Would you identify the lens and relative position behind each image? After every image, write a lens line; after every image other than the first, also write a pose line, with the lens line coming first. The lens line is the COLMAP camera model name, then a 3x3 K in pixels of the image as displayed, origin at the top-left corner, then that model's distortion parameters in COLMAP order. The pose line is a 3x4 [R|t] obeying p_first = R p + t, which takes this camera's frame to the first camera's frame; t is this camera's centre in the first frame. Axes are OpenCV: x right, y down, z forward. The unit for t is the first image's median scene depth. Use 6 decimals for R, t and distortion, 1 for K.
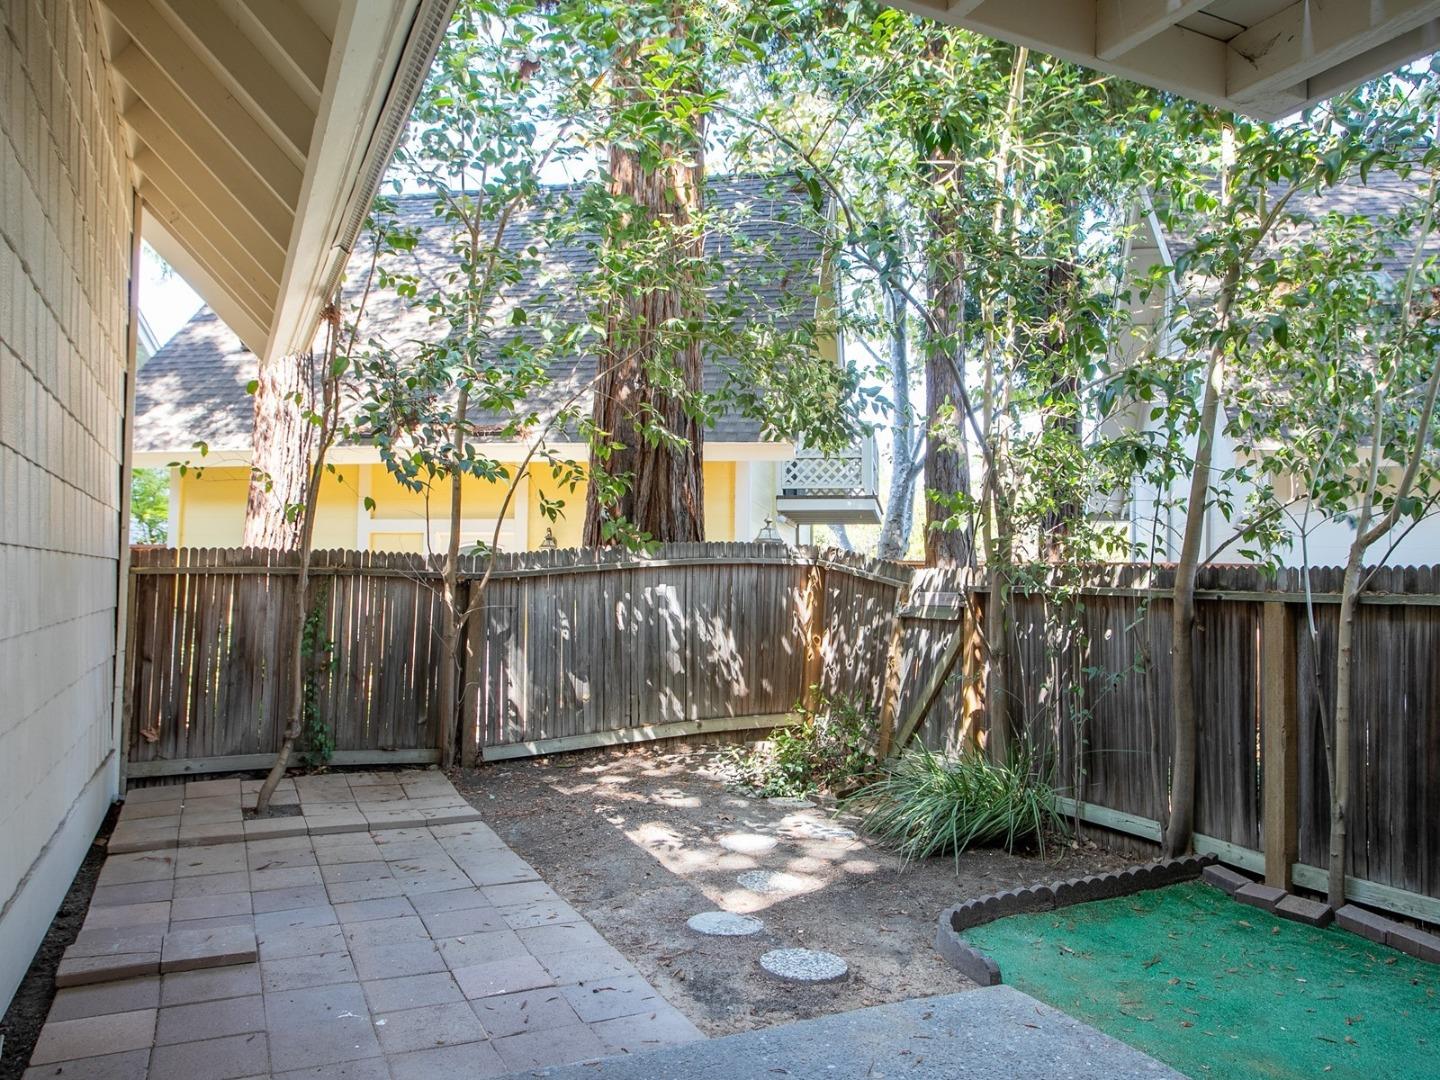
lens RADIAL K [[1059.8, 0, 721.9], [0, 1059.8, 546.7], [0, 0, 1]] dist [-0.000526, 0.003355]
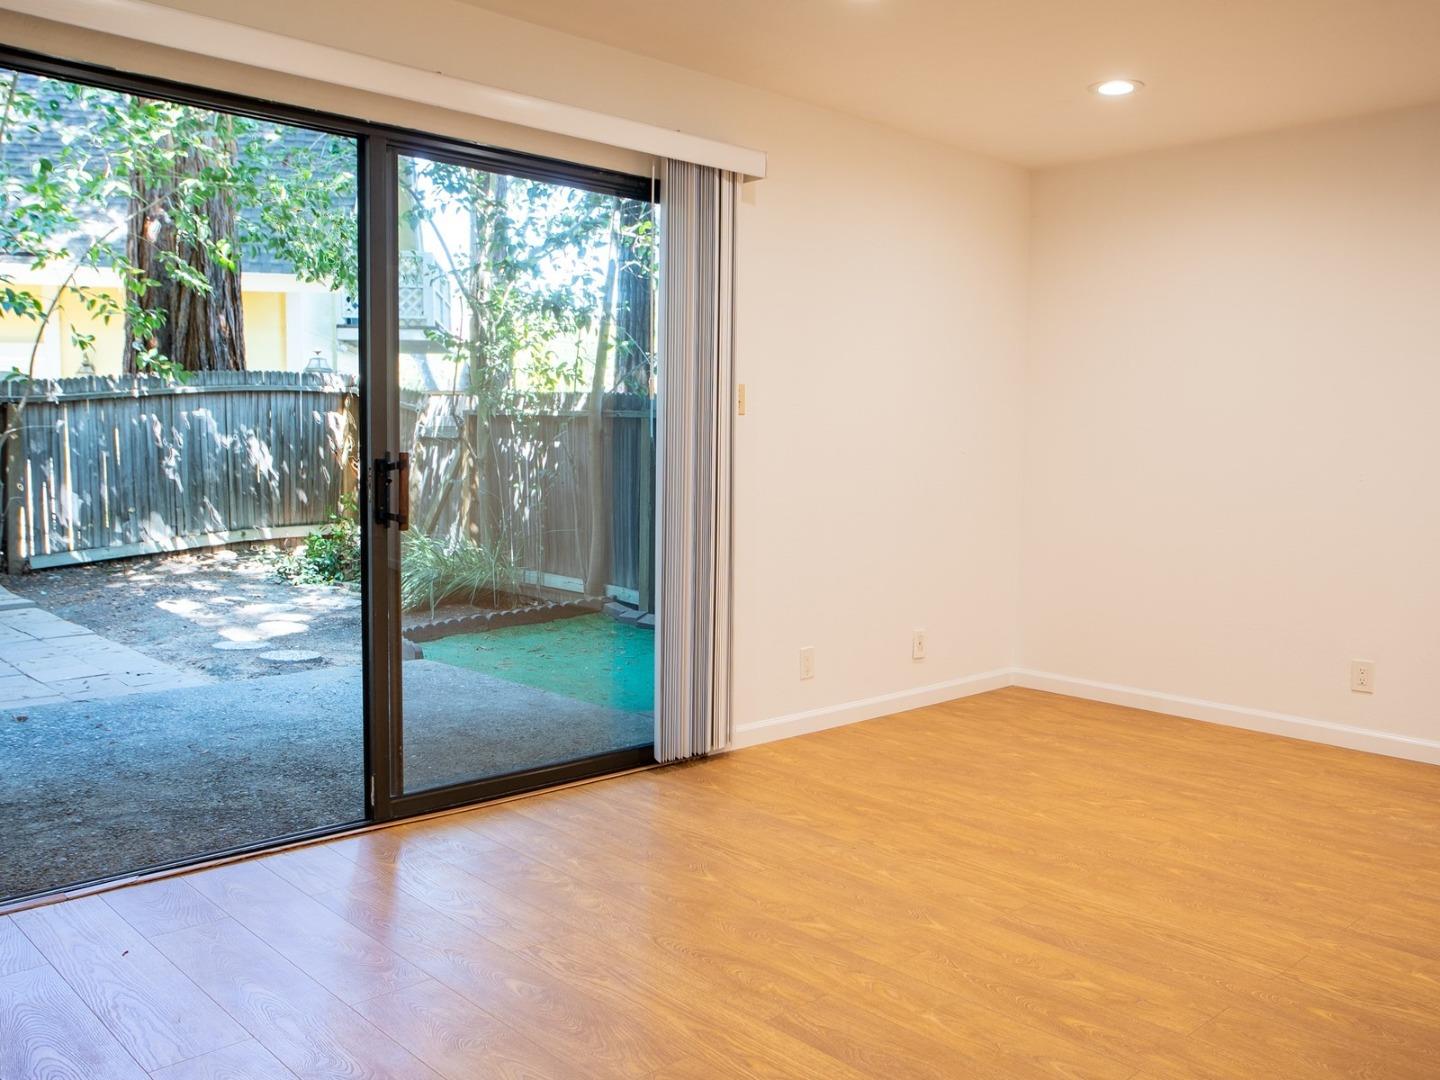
lens RADIAL K [[1216.9, 0, 716.8], [0, 1216.9, 539.9], [0, 0, 1]] dist [-0.006020, 0.030569]
pose [[0.951379, -0.029508, 0.306607, 0.067812], [-0.011478, 0.991313, 0.131020, -0.001942], [-0.307809, -0.128169, 0.942776, -0.423722]]
